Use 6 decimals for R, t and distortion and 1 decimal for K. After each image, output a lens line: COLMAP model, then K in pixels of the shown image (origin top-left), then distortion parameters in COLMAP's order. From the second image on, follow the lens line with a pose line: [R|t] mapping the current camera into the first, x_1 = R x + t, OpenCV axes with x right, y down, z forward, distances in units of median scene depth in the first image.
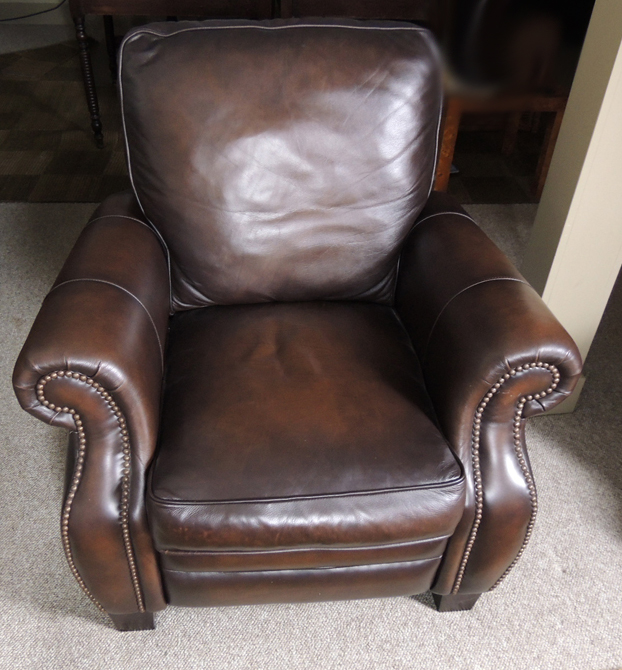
lens RADIAL K [[711.4, 0, 288.5], [0, 711.4, 334.6], [0, 0, 1]] dist [-0.002884, -0.013207]
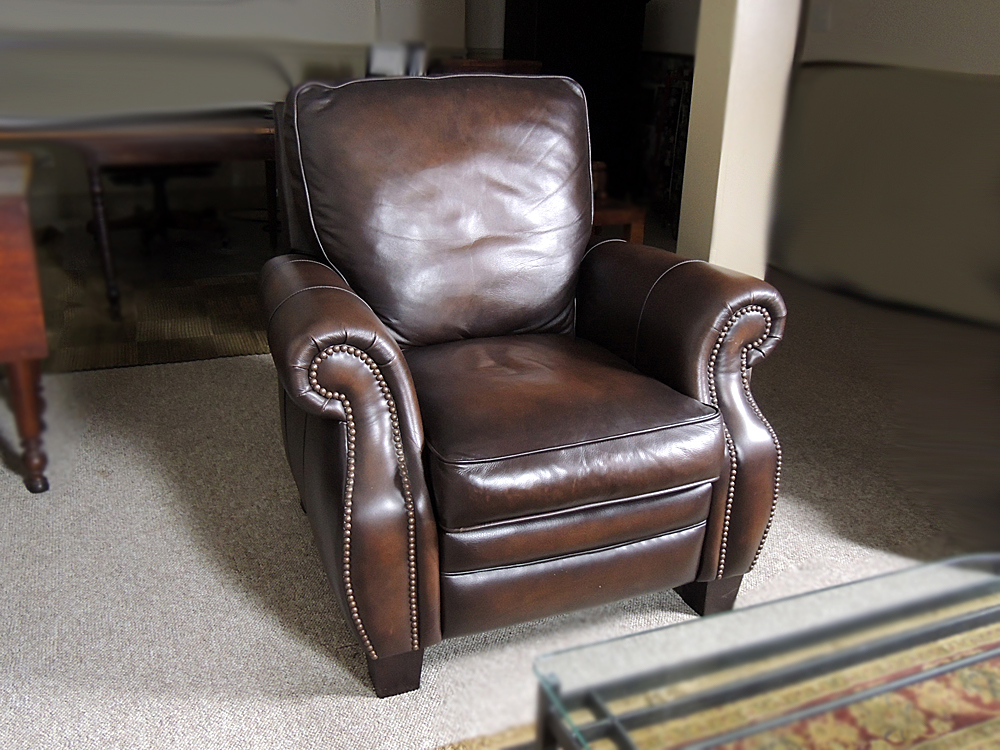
lens RADIAL K [[939.4, 0, 500.0], [0, 939.4, 375.0], [0, 0, 1]] dist [-0.011315, -0.014199]
pose [[0.951387, -0.116615, 0.285069, -0.447479], [0.192775, 0.947302, -0.255846, 0.433125], [-0.240211, 0.298362, 0.923731, -0.223916]]
